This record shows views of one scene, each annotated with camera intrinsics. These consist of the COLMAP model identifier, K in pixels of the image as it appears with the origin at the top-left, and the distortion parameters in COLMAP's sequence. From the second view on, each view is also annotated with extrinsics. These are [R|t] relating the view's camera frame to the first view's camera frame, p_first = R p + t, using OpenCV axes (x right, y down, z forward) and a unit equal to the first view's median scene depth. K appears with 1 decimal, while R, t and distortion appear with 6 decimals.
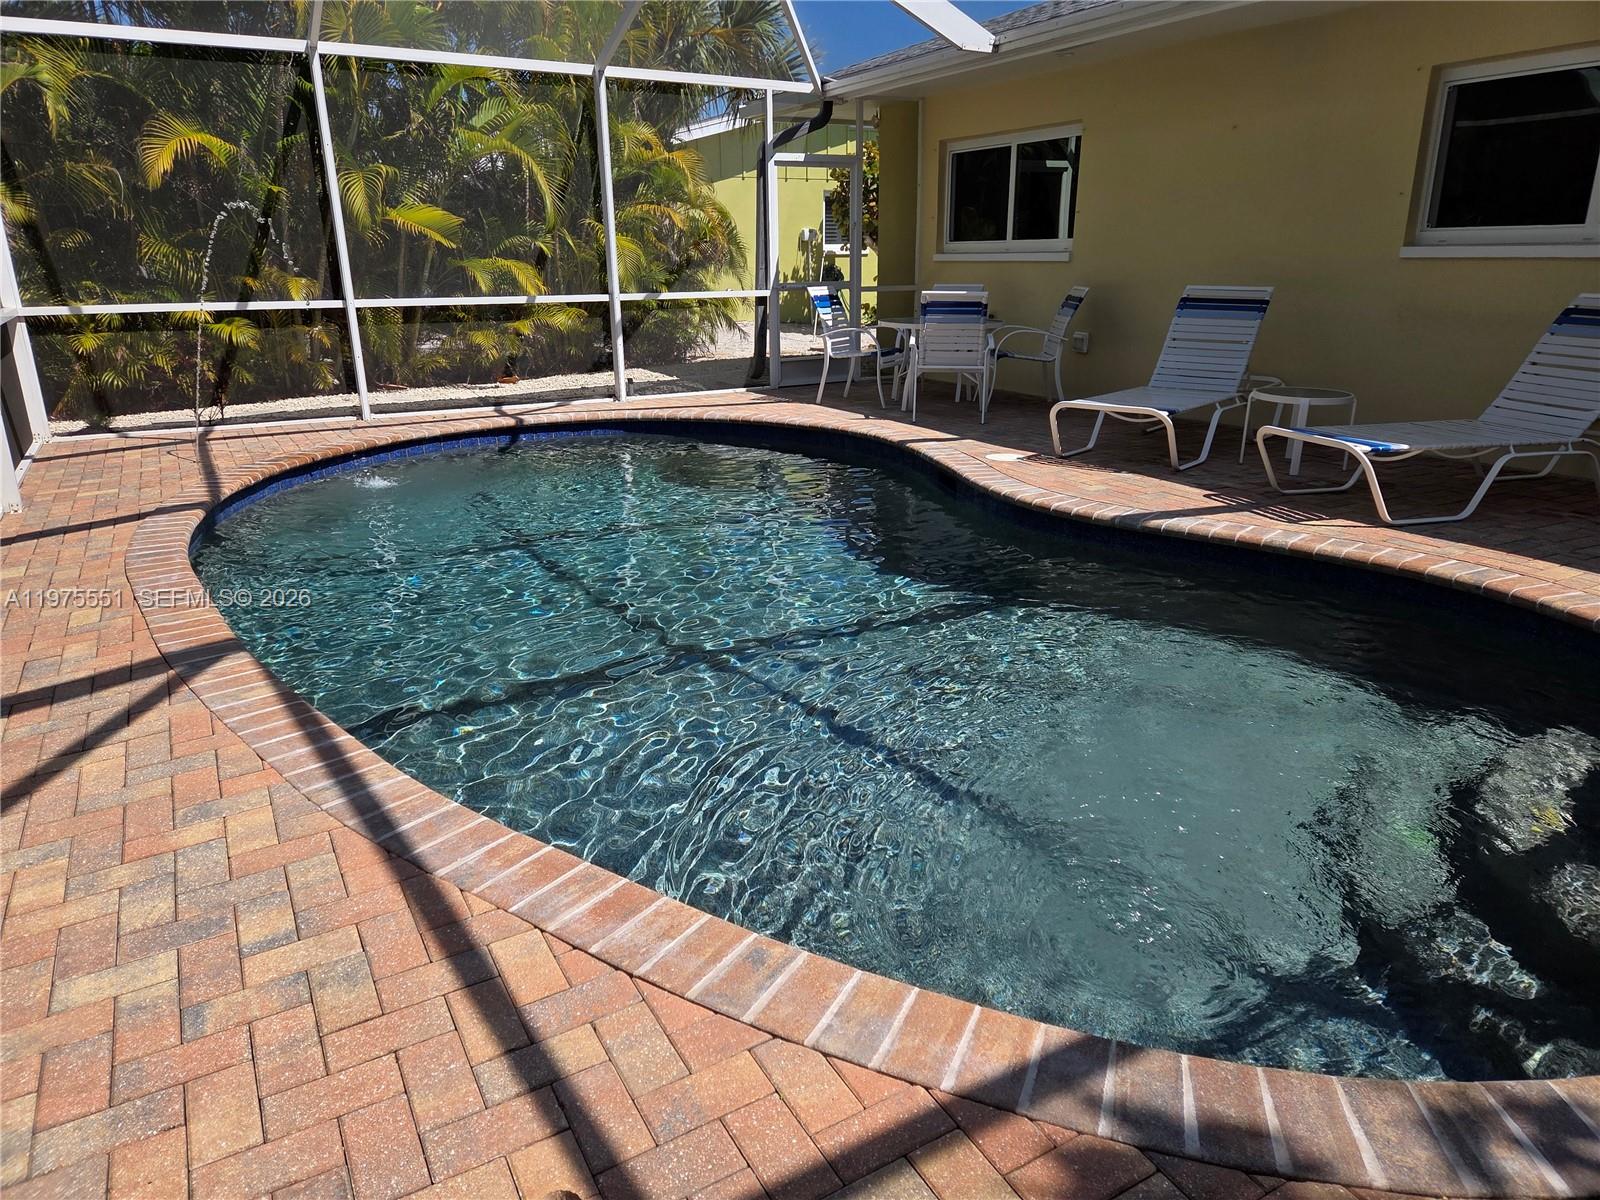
lens RADIAL K [[1068.3, 0, 827.6], [0, 1068.3, 602.8], [0, 0, 1]] dist [0.001035, -0.001086]
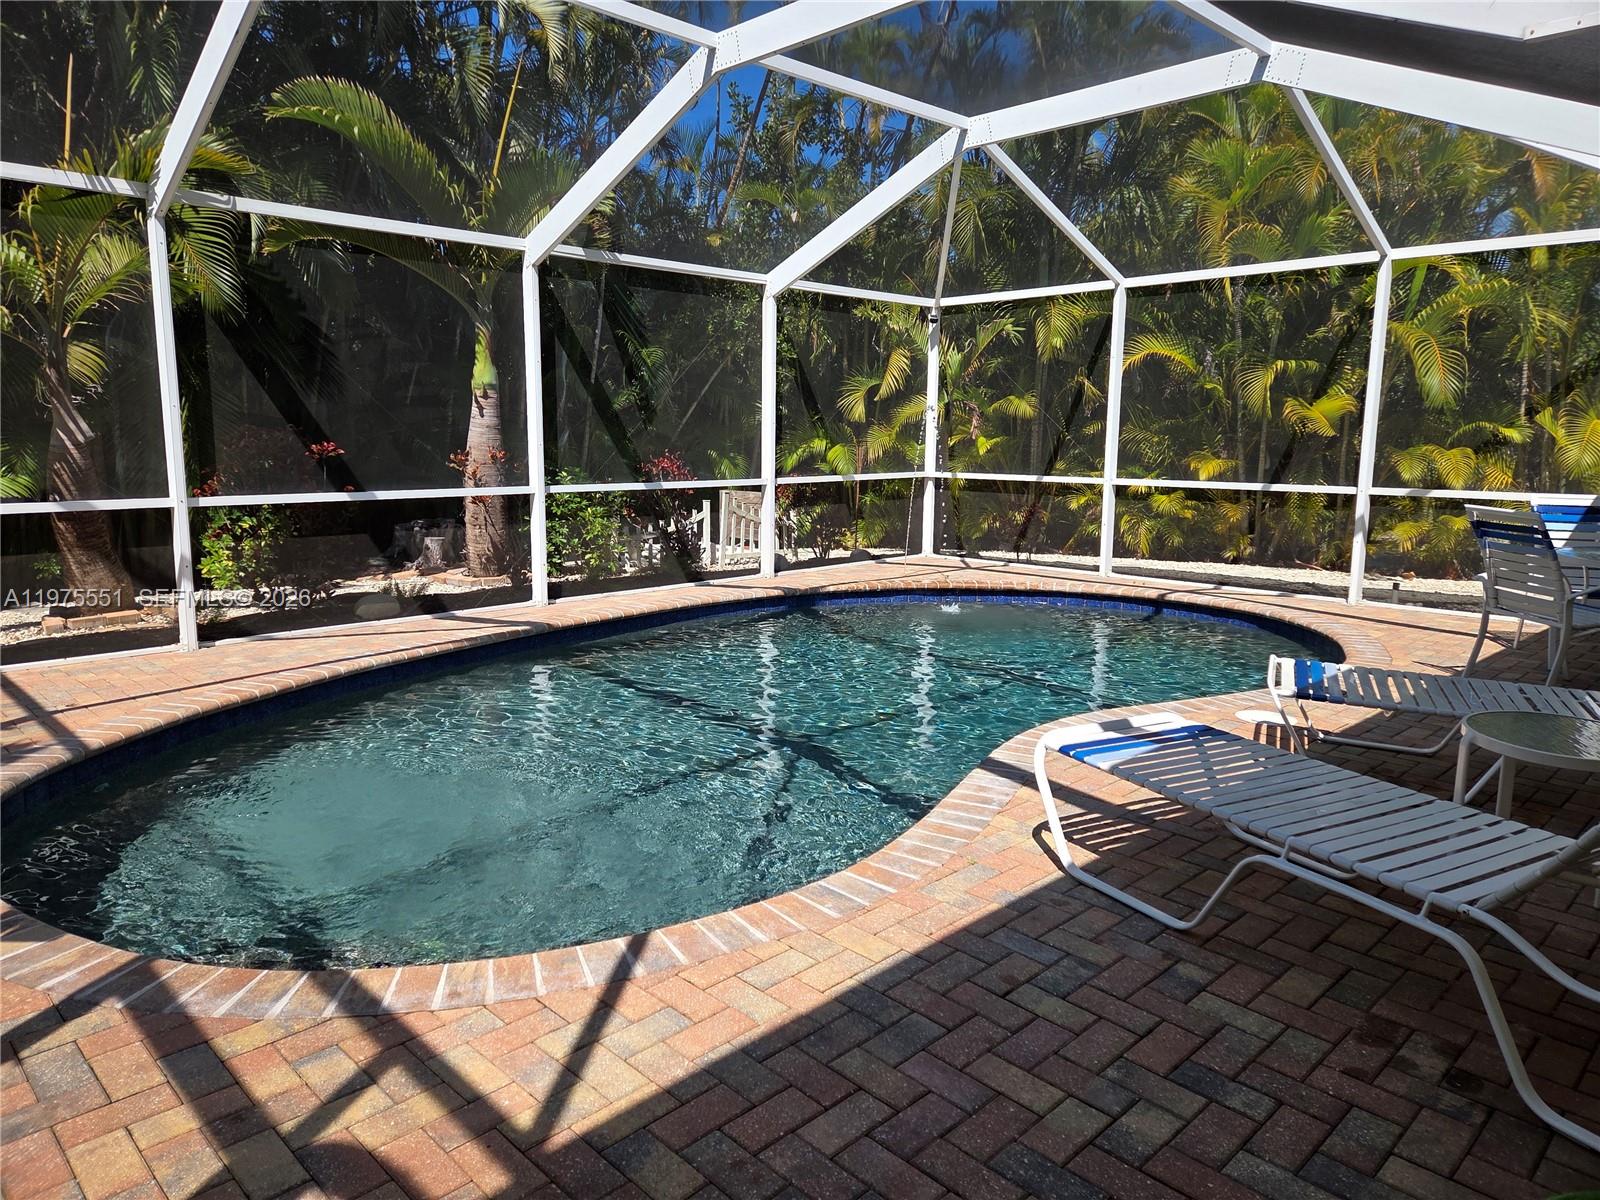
lens RADIAL K [[1068.3, 0, 827.6], [0, 1068.3, 602.8], [0, 0, 1]] dist [0.001035, -0.001086]
pose [[0.251316, 0.152112, -0.955878, 0.629186], [-0.312169, 0.947539, 0.068711, -0.132375], [0.916183, 0.281128, 0.285616, 0.401421]]
